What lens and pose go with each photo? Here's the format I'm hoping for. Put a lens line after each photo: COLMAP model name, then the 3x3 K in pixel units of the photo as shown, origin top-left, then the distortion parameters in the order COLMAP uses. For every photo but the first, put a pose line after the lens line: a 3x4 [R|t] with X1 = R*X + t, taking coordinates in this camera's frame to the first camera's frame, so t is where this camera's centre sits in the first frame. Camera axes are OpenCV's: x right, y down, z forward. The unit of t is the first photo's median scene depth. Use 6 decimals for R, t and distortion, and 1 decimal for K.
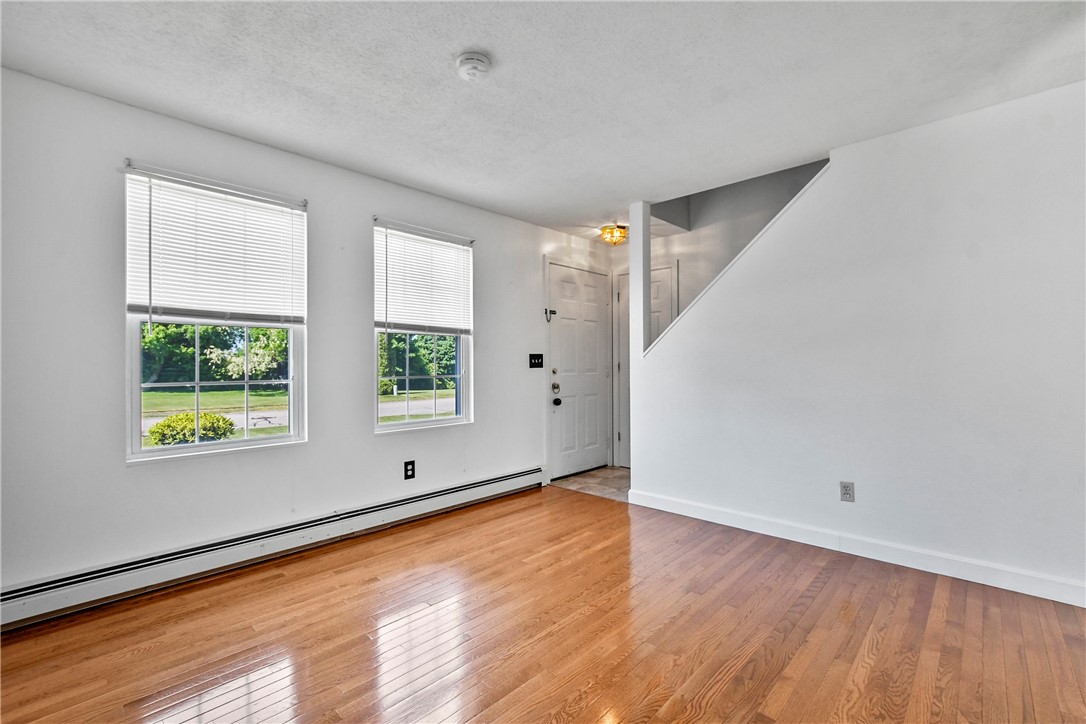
lens RADIAL K [[477.6, 0, 536.2], [0, 477.6, 361.6], [0, 0, 1]] dist [-0.014182, 0.004552]
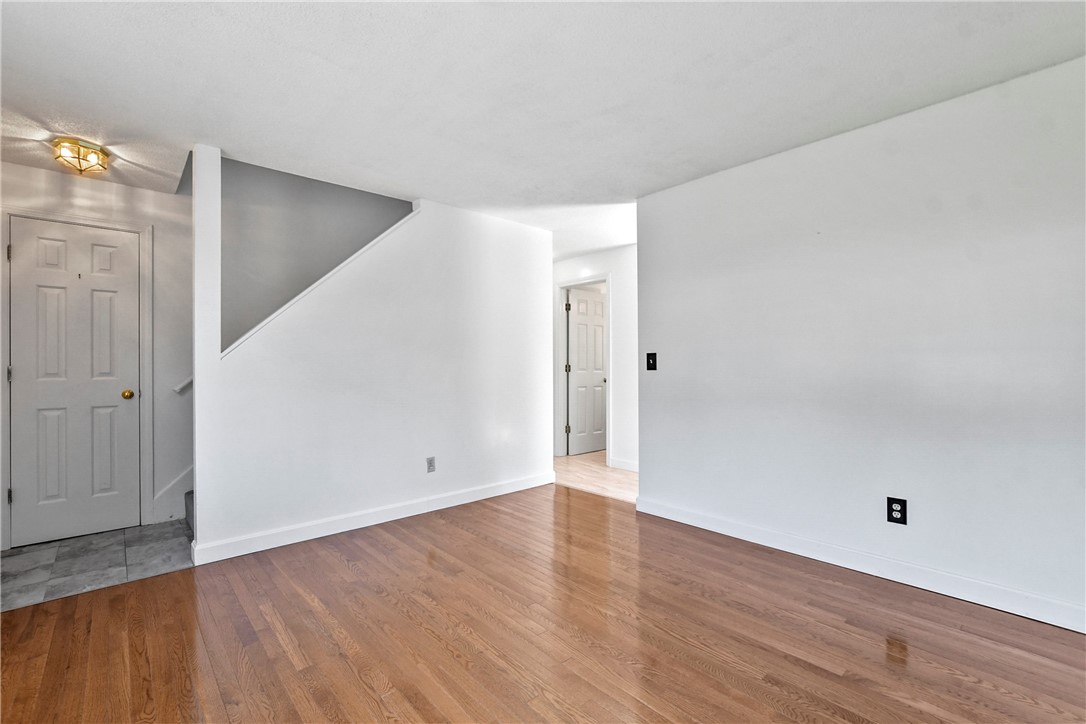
lens RADIAL K [[475.2, 0, 535.5], [0, 475.2, 363.7], [0, 0, 1]] dist [-0.015073, 0.005015]
pose [[0.074026, 0.006903, 0.997232, -0.579773], [0.000357, 0.999976, -0.006949, 0.004053], [-0.997256, 0.000870, 0.074022, 0.561804]]
